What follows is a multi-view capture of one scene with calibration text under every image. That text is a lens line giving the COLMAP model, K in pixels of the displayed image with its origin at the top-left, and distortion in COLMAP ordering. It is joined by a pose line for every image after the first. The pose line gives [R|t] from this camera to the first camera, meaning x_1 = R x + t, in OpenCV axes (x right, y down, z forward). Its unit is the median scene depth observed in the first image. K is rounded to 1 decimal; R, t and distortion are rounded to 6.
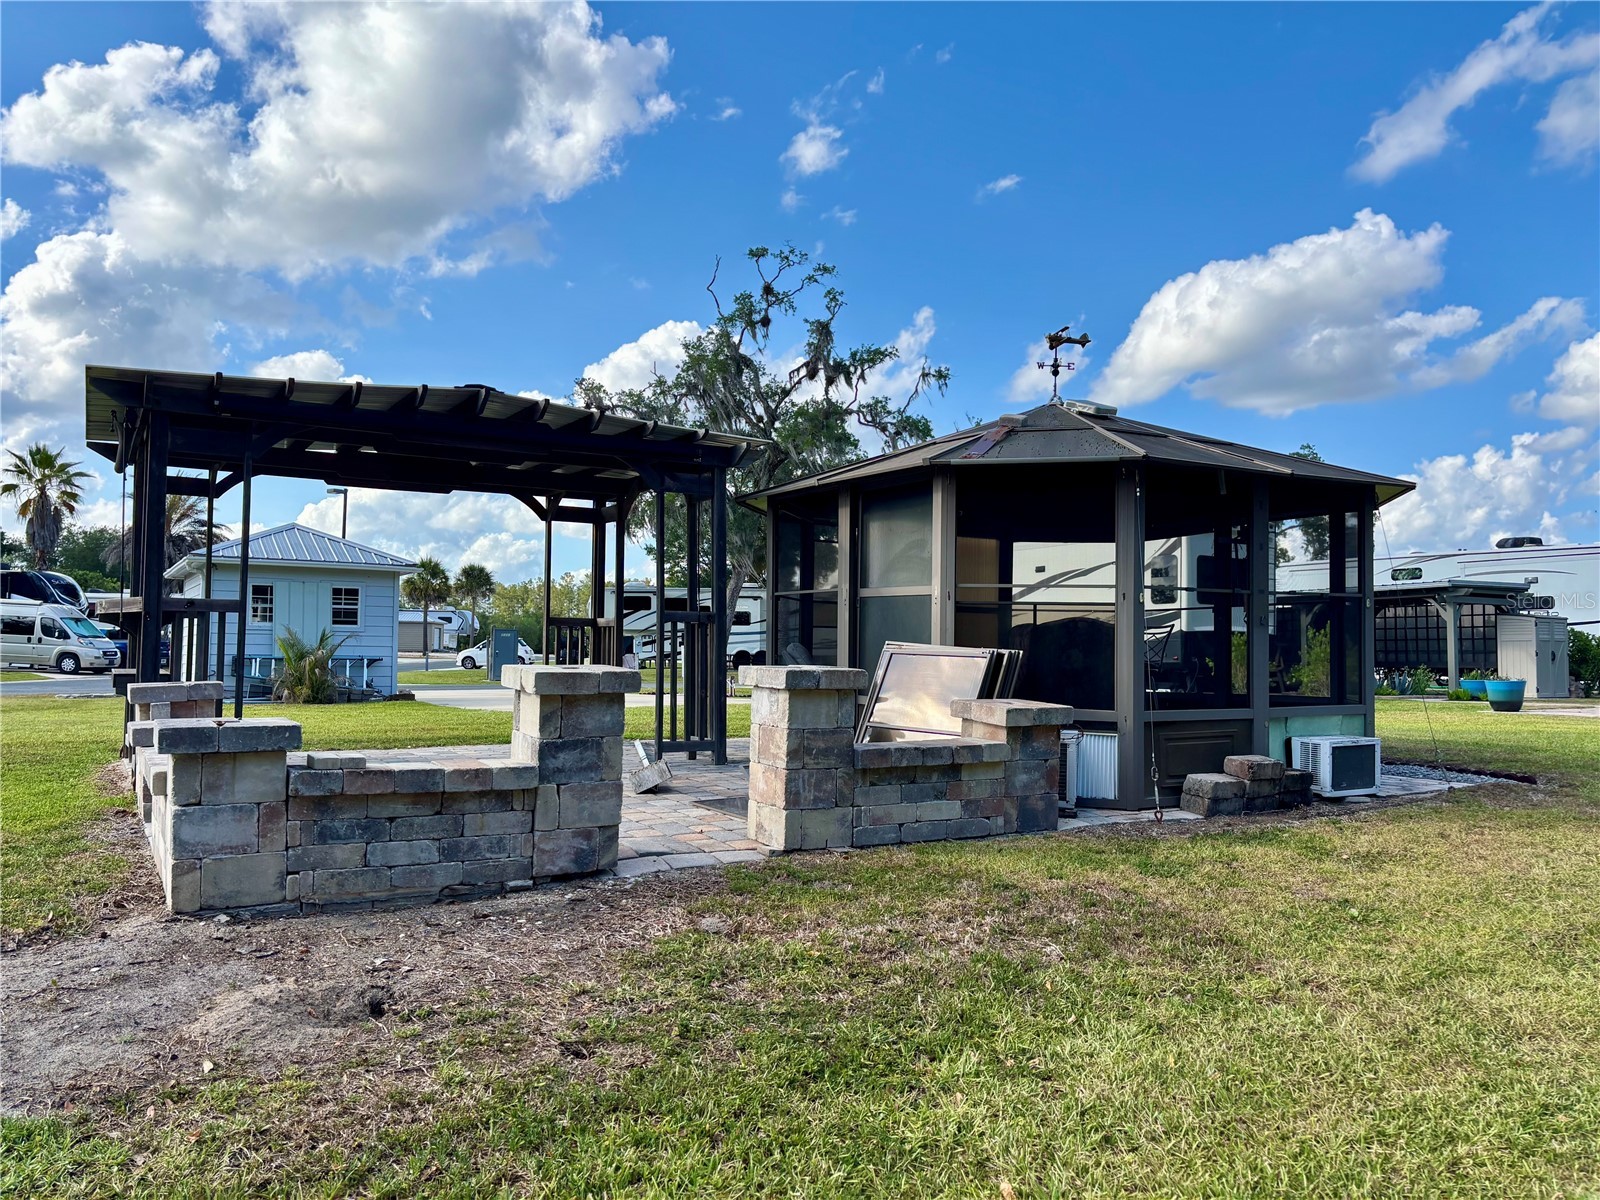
lens RADIAL K [[1226.5, 0, 793.2], [0, 1226.5, 589.7], [0, 0, 1]] dist [0.056549, -0.031423]
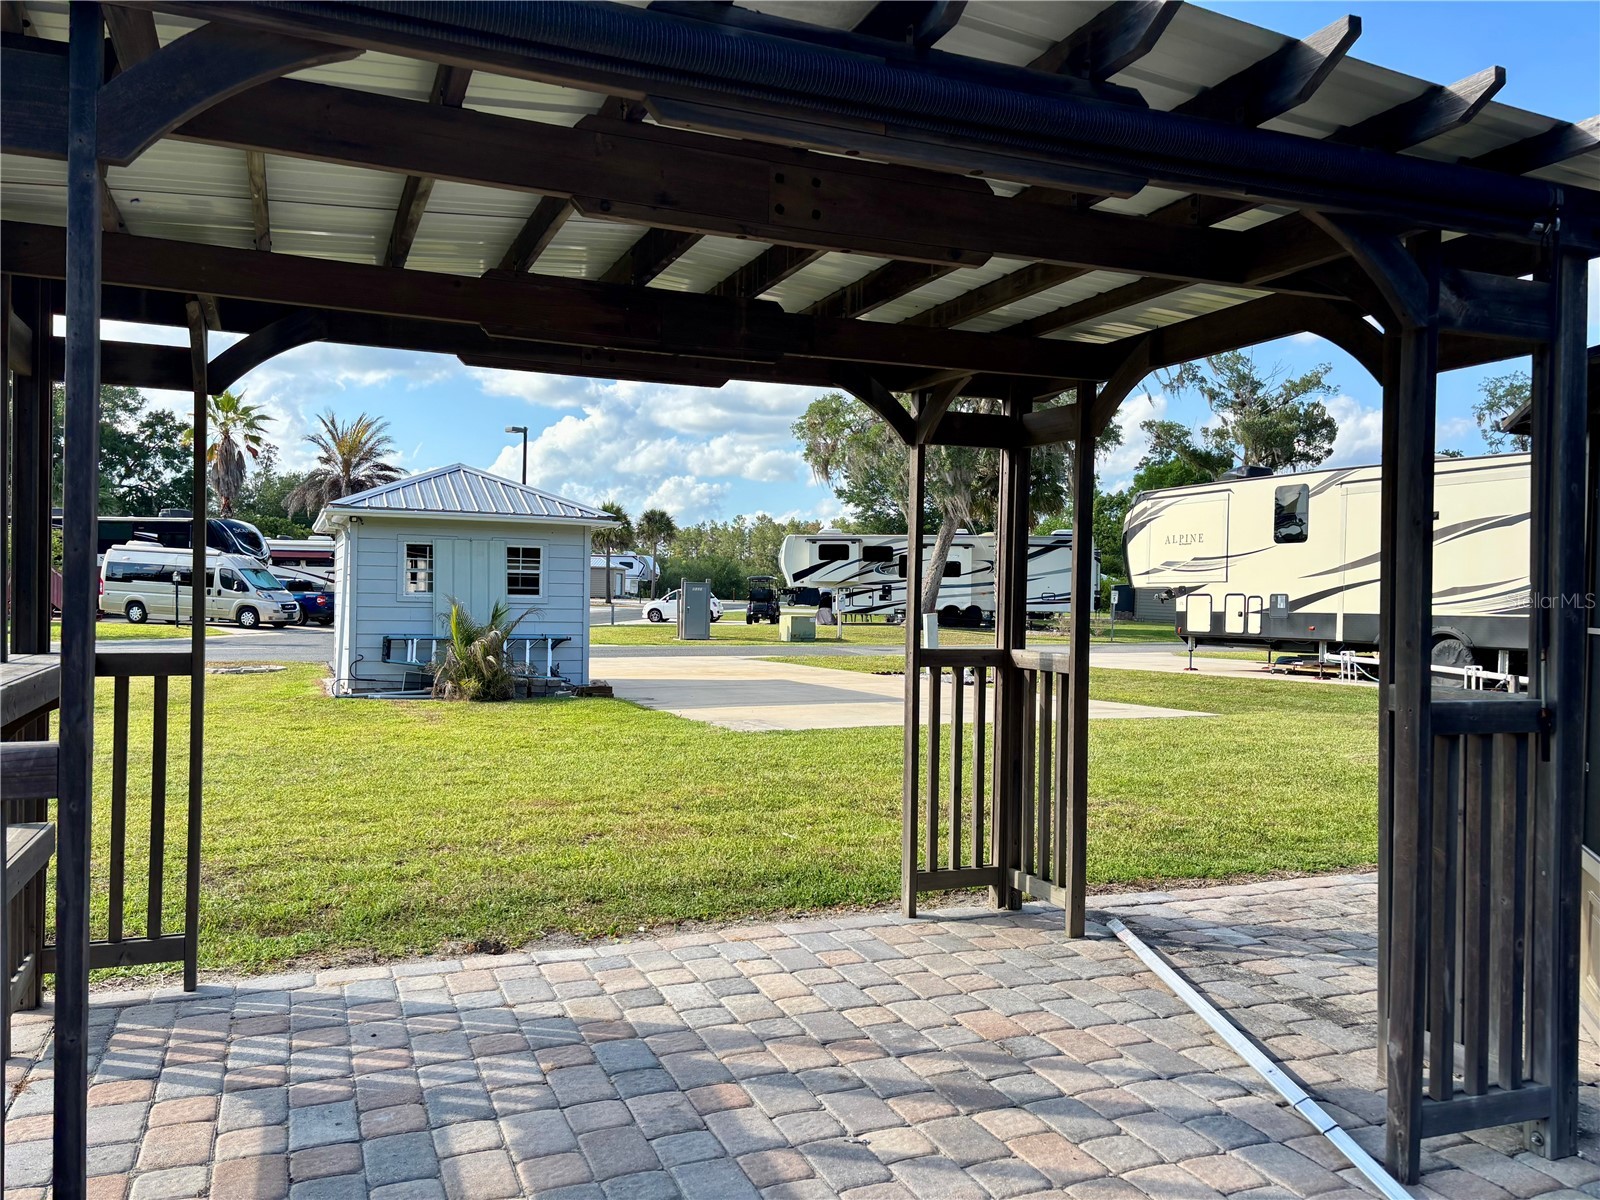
lens RADIAL K [[1211.2, 0, 823.4], [0, 1211.2, 605.2], [0, 0, 1]] dist [0.027864, -0.006094]
pose [[0.993834, 0.005736, -0.110731, -0.038052], [0.001029, 0.998141, 0.060942, -0.004908], [0.110875, -0.060680, 0.991980, 0.110249]]
